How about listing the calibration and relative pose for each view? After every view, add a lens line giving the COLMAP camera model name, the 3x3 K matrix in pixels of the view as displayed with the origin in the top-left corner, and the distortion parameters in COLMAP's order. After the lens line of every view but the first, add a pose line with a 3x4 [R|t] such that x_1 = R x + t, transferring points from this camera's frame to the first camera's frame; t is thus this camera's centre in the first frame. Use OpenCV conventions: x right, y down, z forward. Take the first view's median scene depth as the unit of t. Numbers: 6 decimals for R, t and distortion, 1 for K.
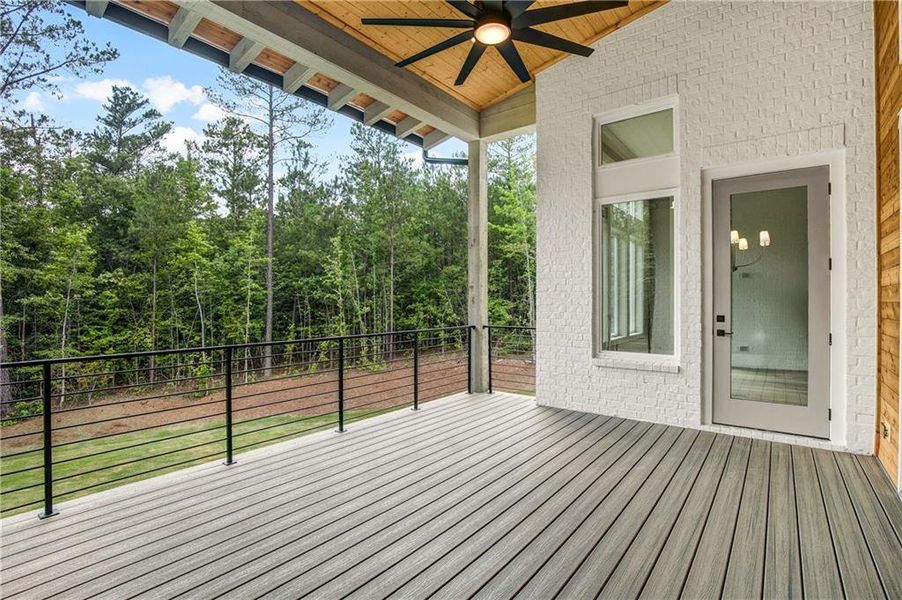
lens RADIAL K [[457.4, 0, 451.6], [0, 457.4, 302.1], [0, 0, 1]] dist [-0.026701, -0.000535]
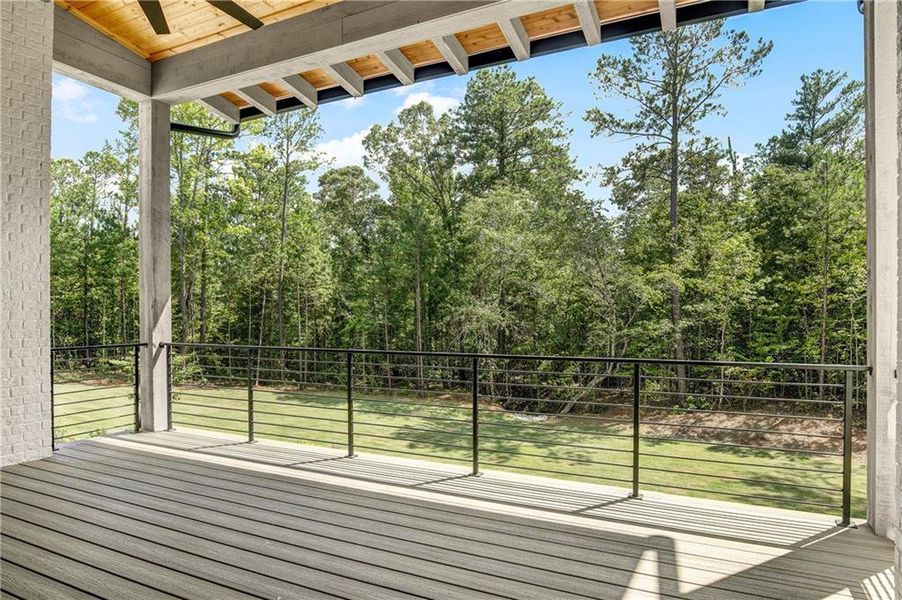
lens RADIAL K [[484.7, 0, 453.5], [0, 484.7, 299.4], [0, 0, 1]] dist [-0.003915, -0.001035]
pose [[0.227183, -0.016365, -0.973715, 0.087711], [-0.001345, 0.999853, -0.017119, -0.000709], [0.973851, 0.005199, 0.227128, 0.119520]]
